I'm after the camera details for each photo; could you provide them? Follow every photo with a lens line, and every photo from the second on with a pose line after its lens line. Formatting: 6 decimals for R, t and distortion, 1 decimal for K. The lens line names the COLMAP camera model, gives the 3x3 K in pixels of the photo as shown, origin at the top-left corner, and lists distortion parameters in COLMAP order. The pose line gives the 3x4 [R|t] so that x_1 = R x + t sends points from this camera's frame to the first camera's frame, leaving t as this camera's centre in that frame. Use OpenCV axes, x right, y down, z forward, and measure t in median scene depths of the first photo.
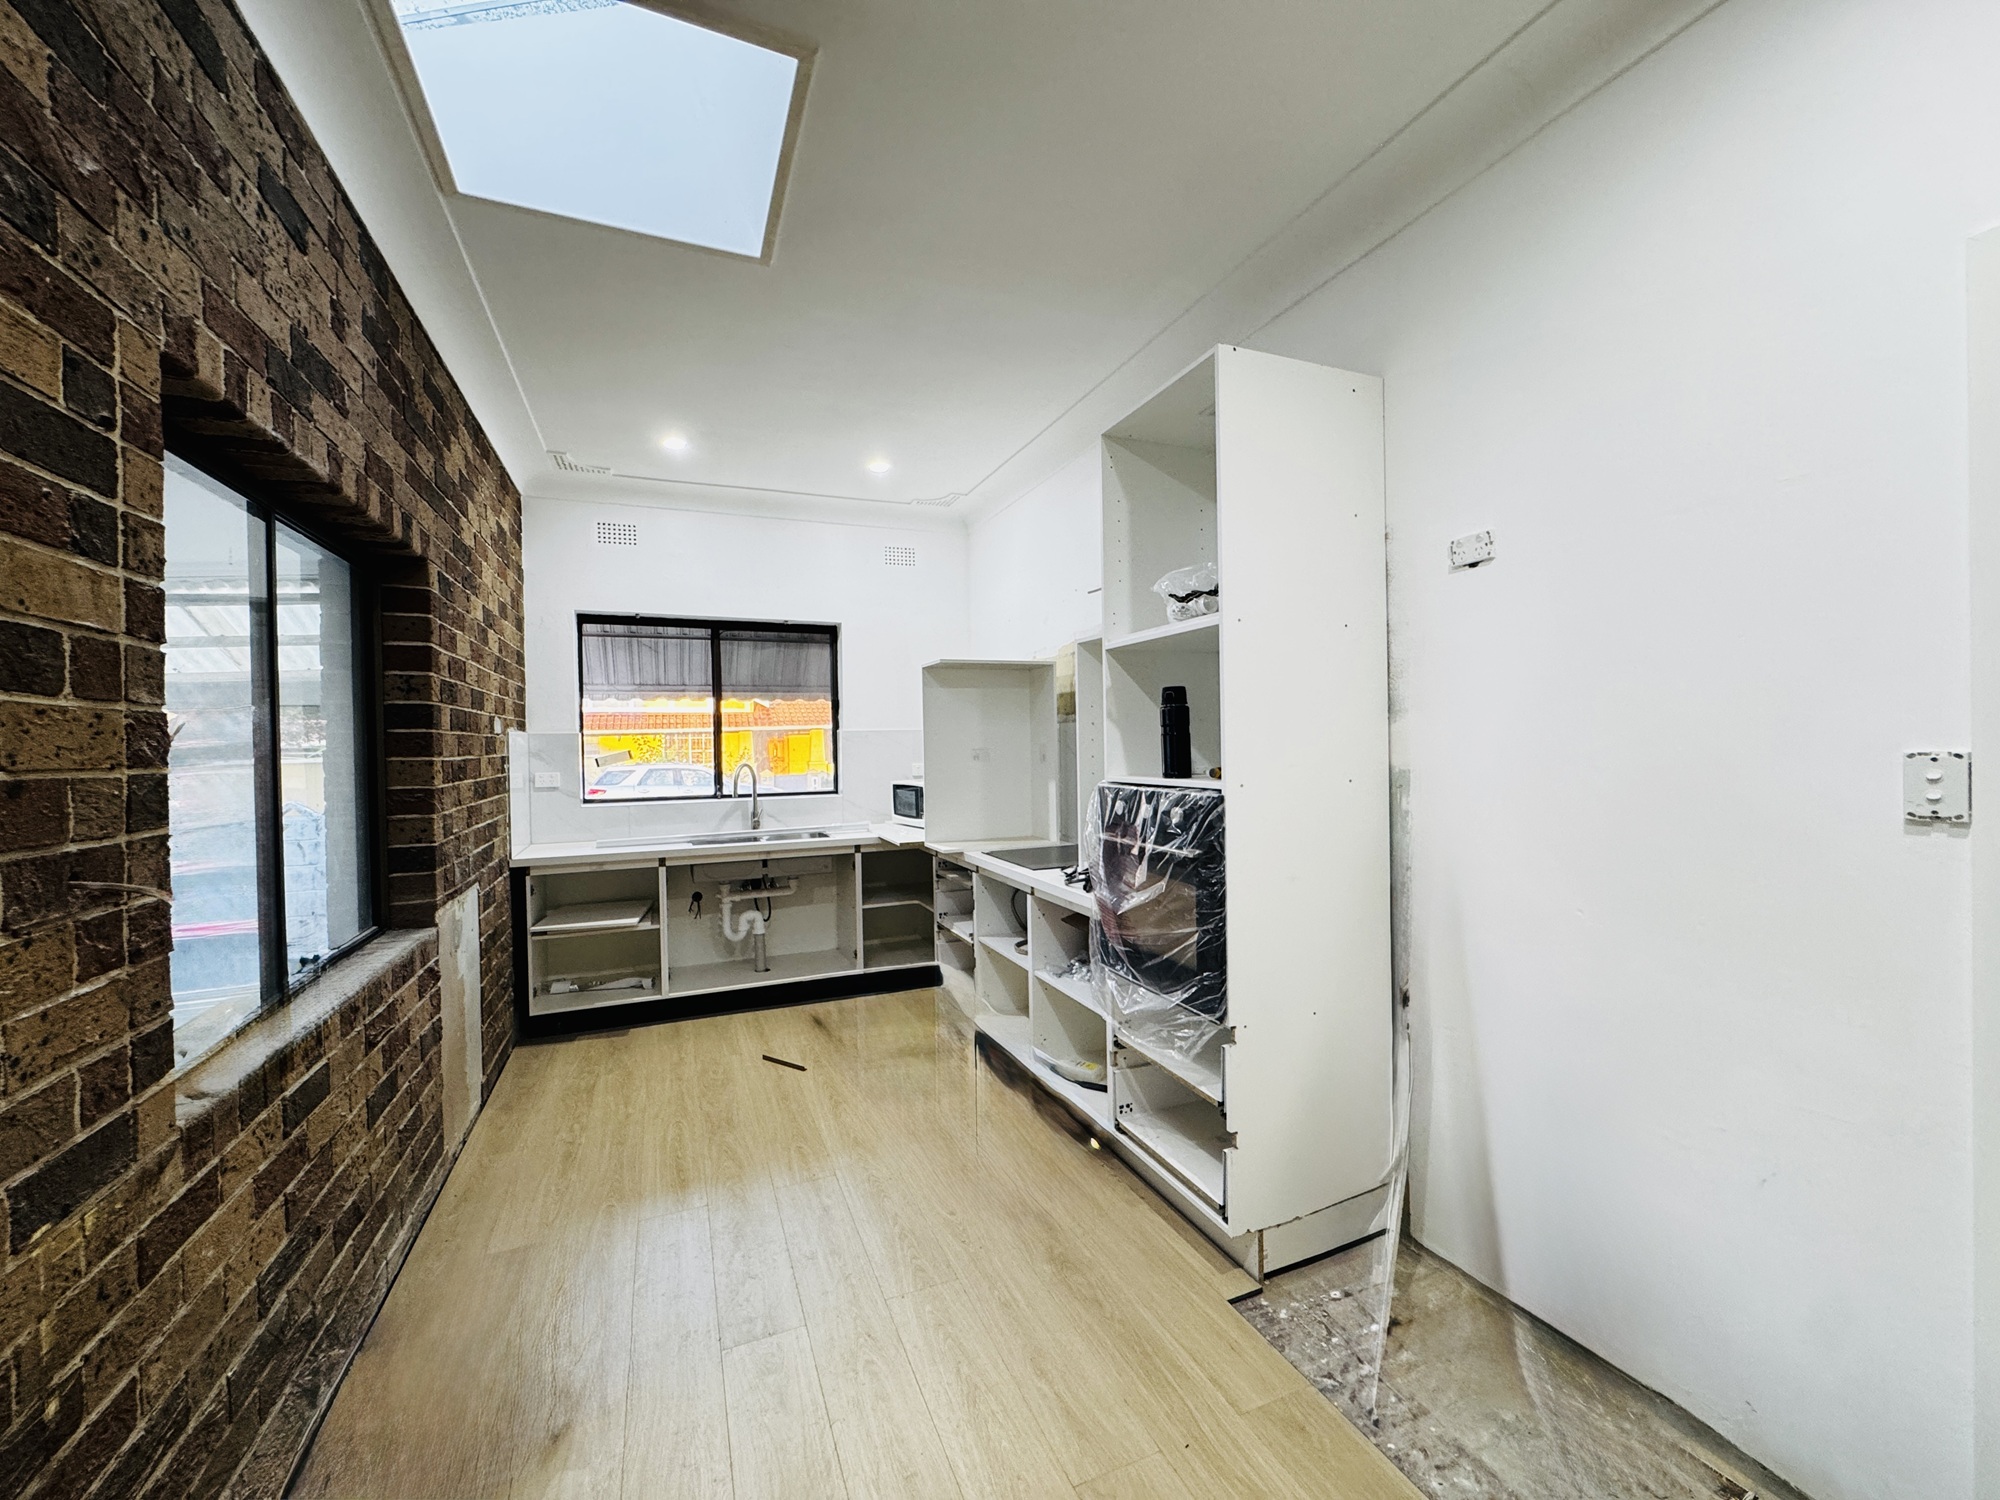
lens RADIAL K [[794.6, 0, 999.8], [0, 794.6, 750.0], [0, 0, 1]] dist [-0.001307, -0.000177]
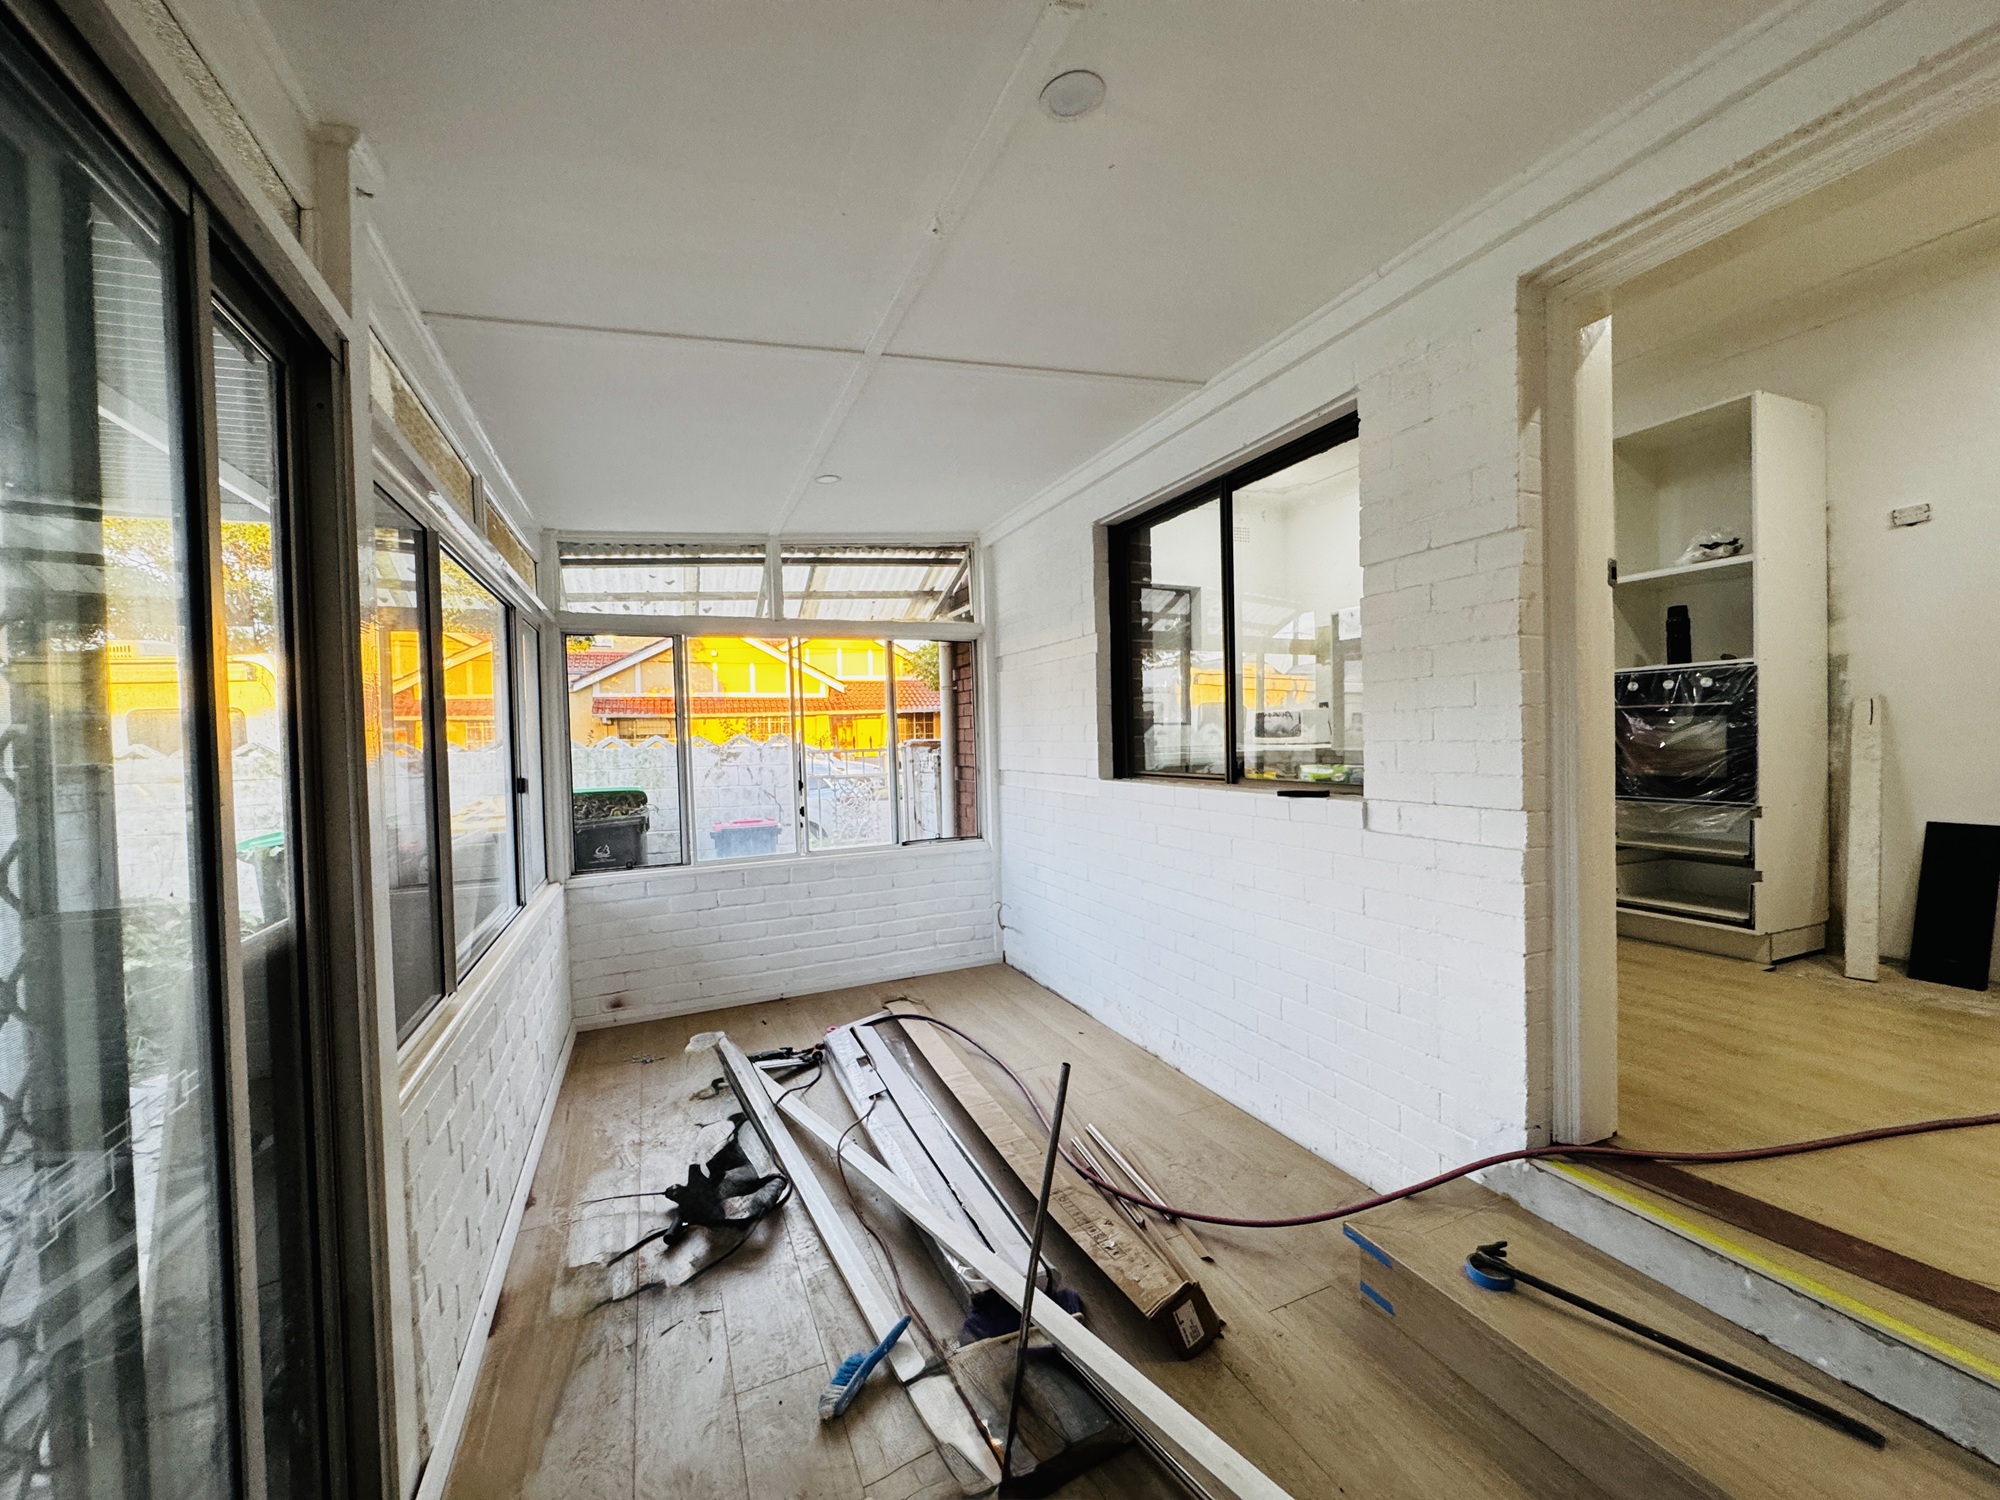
lens RADIAL K [[794.6, 0, 1003.6], [0, 794.6, 748.6], [0, 0, 1]] dist [-0.001307, -0.000177]
pose [[0.999950, -0.004050, 0.009123, -1.202718], [0.003996, 0.999974, 0.005922, 0.198526], [-0.009146, -0.005885, 0.999941, -0.583680]]
